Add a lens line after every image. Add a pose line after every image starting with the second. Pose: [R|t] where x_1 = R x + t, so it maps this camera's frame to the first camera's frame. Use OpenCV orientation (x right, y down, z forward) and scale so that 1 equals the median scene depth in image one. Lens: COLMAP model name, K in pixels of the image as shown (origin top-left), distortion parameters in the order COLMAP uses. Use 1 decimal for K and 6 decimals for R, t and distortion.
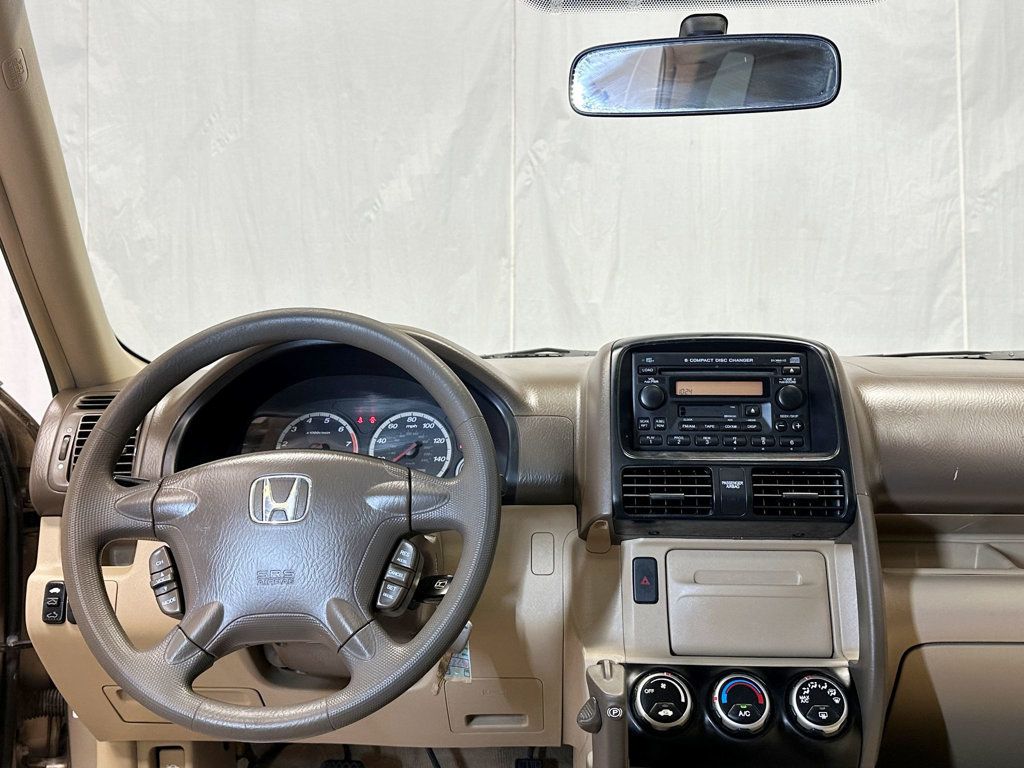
lens RADIAL K [[1018.2, 0, 512.0], [0, 1018.2, 384.0], [0, 0, 1]] dist [0.180566, -0.378932]
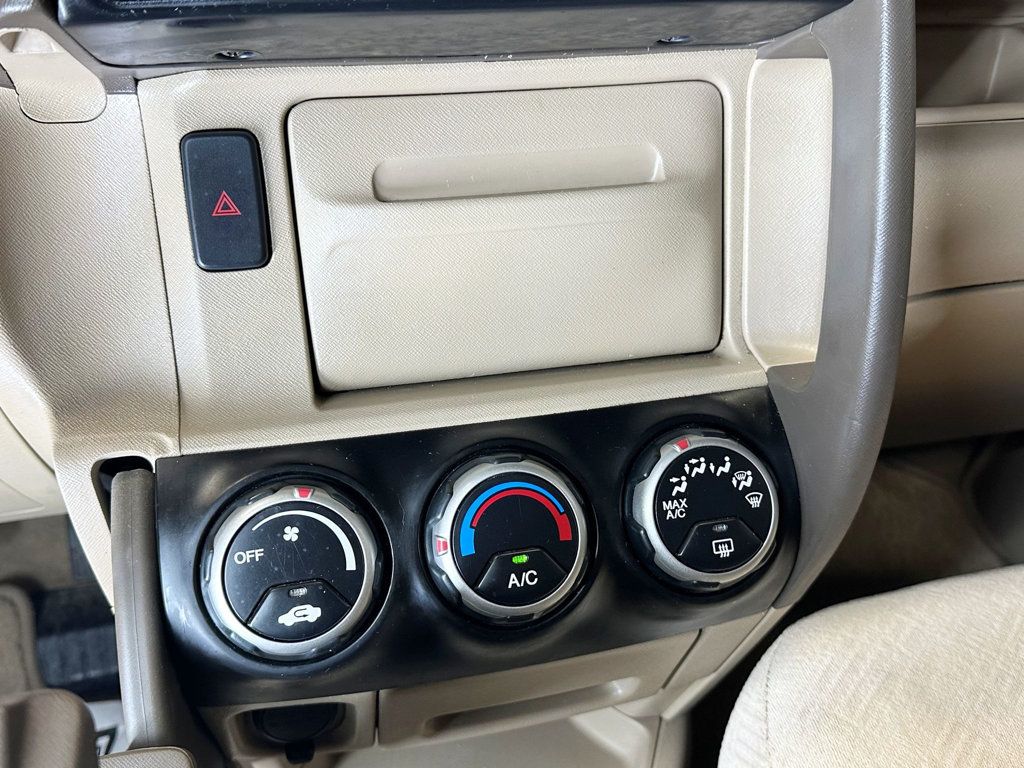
lens RADIAL K [[995.1, 0, 512.0], [0, 995.1, 384.0], [0, 0, 1]] dist [0.111510, -0.231984]
pose [[0.959567, -0.123421, 0.252978, 0.130120], [-0.020600, 0.865542, 0.500413, 0.080357], [-0.280724, -0.485391, 0.828003, 0.687307]]
